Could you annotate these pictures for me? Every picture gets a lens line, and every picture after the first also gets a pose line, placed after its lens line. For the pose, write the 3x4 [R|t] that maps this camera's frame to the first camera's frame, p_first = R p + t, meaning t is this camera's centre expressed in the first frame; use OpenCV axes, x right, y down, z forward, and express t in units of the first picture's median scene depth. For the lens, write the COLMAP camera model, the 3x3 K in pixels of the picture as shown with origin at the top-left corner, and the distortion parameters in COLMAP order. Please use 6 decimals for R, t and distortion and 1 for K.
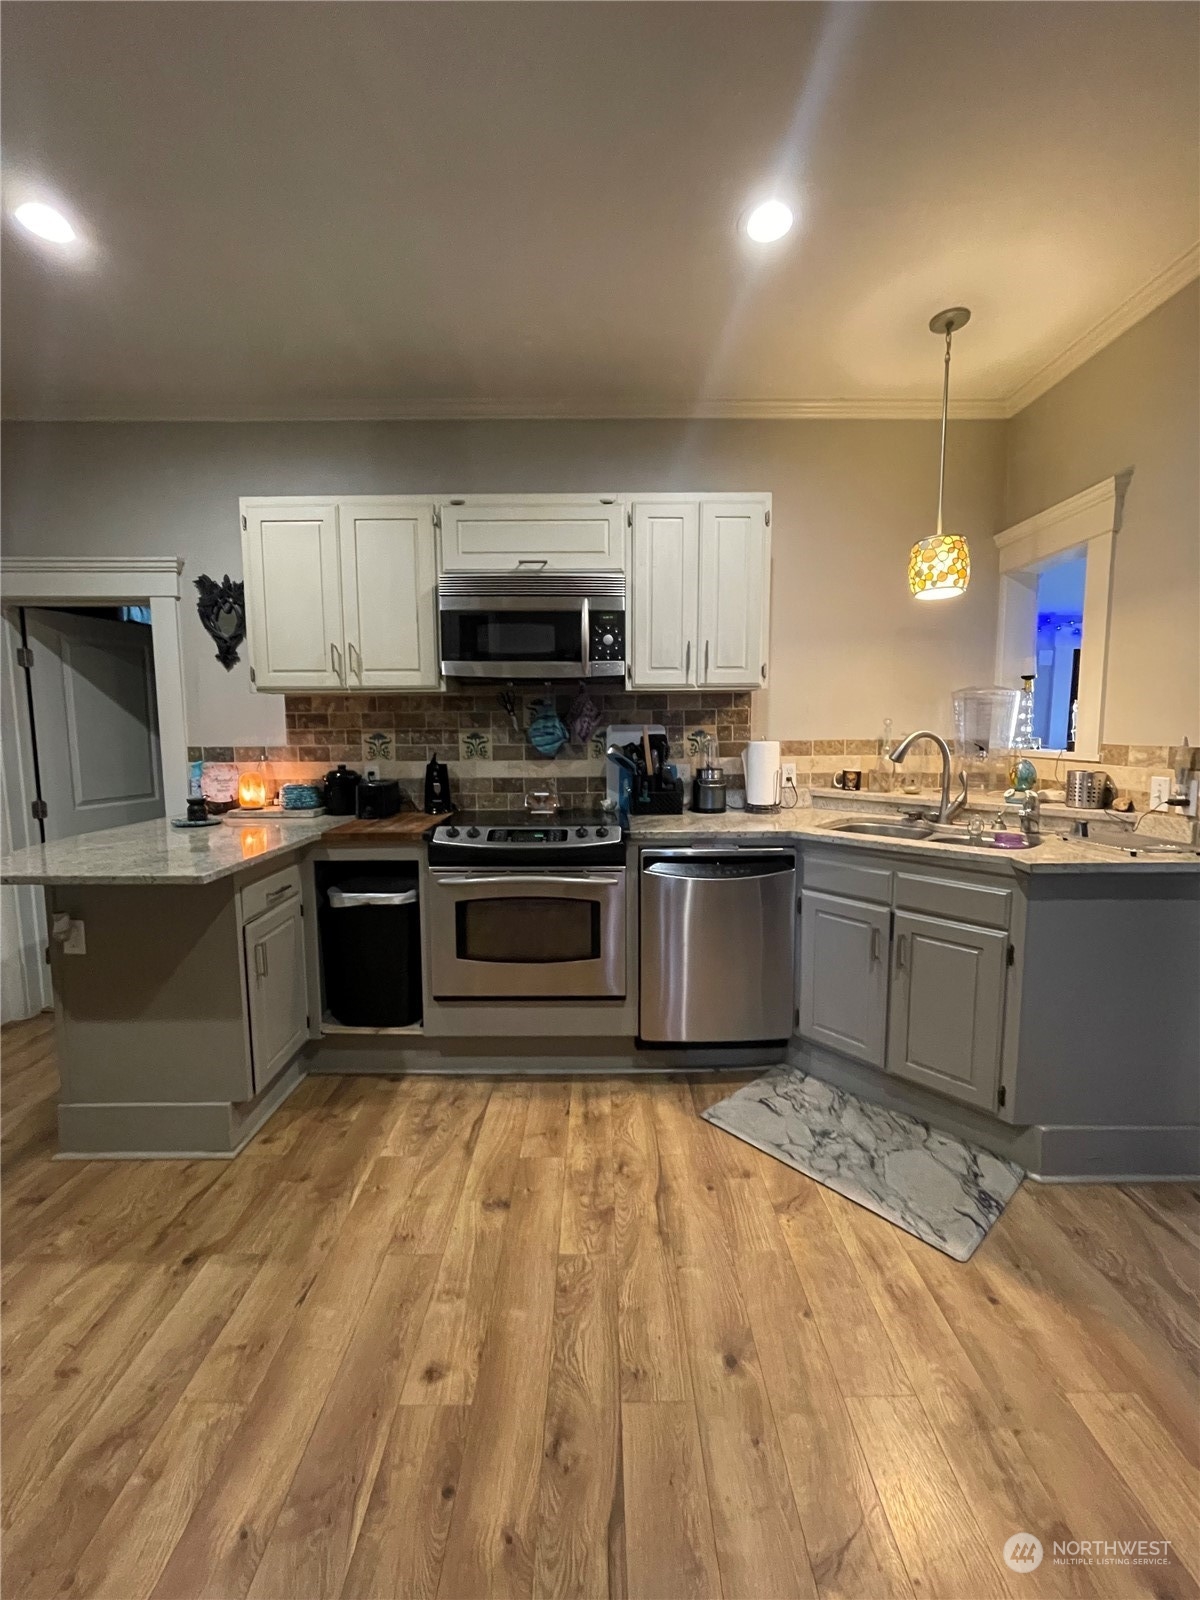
lens RADIAL K [[644.5, 0, 600.0], [0, 644.5, 800.0], [0, 0, 1]] dist [-0.010757, 0.000251]
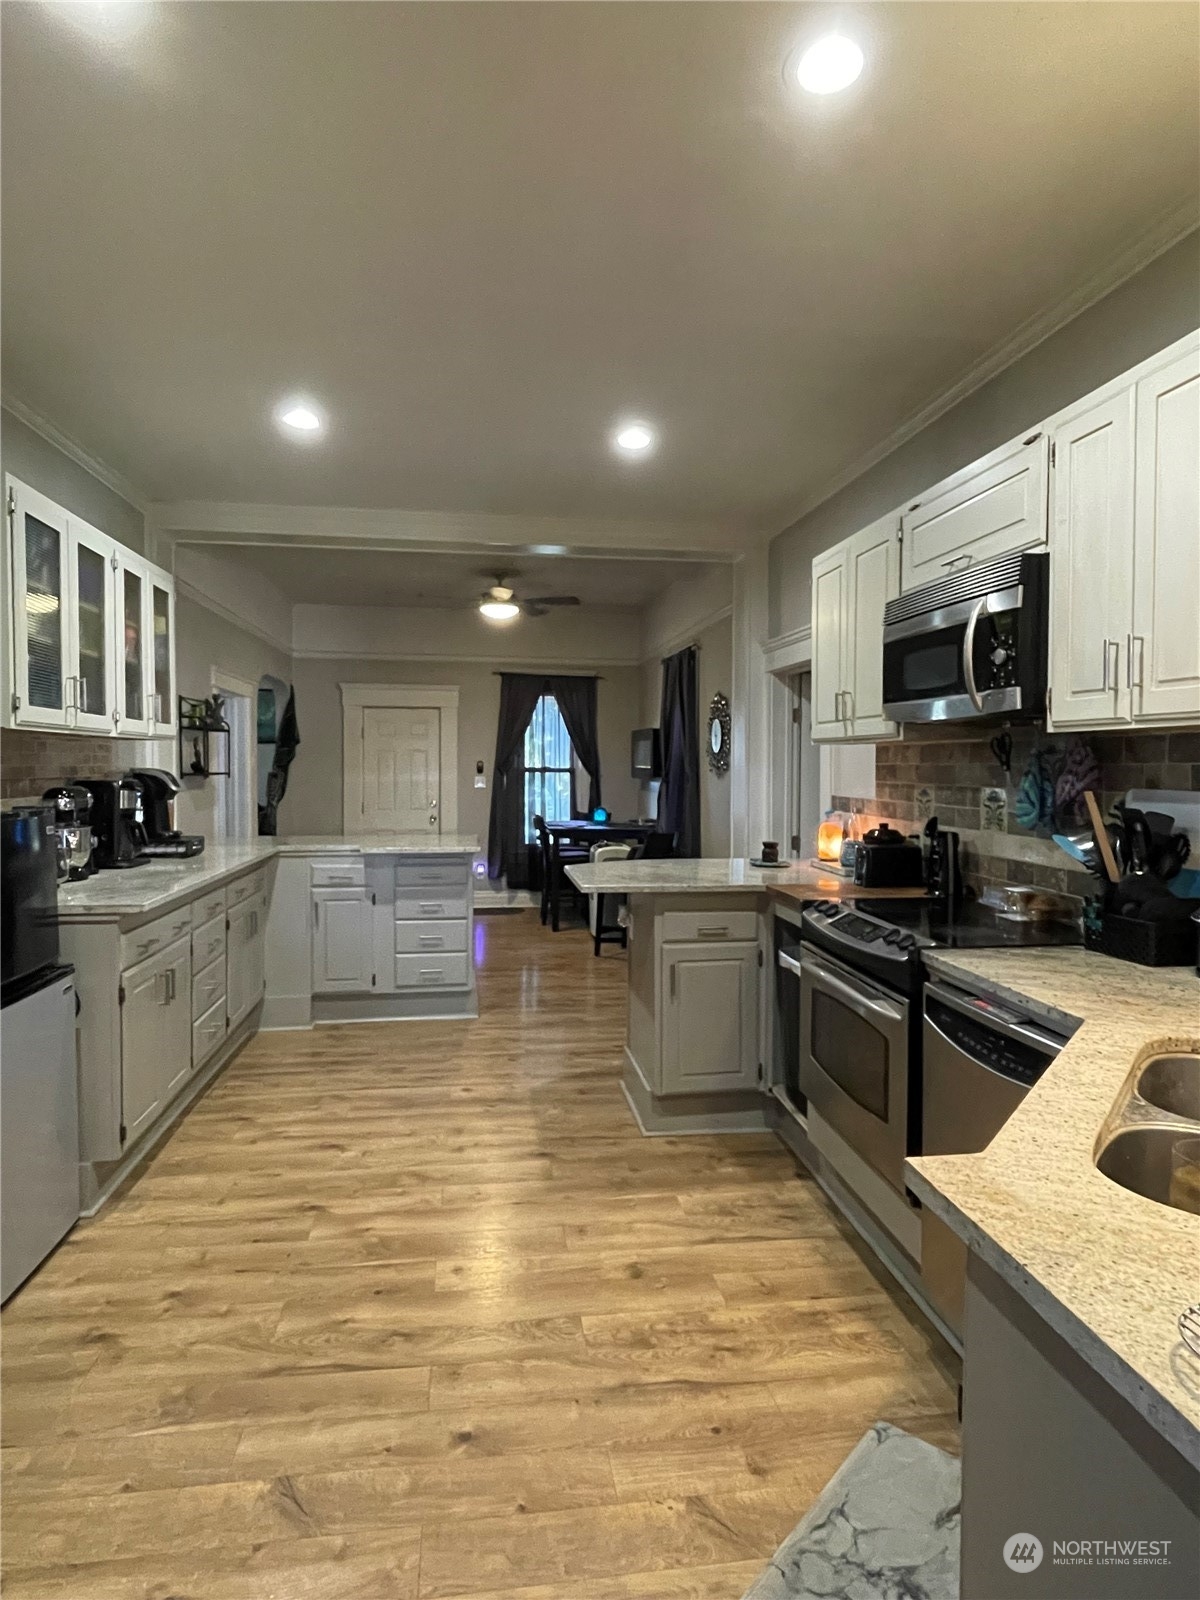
lens RADIAL K [[889.5, 0, 600.0], [0, 889.5, 800.0], [0, 0, 1]] dist [-0.030504, 0.001386]
pose [[0.135199, 0.046457, -0.989729, 0.945050], [-0.117474, 0.992606, 0.030545, -0.098315], [0.983830, 0.112138, 0.139657, 0.565044]]
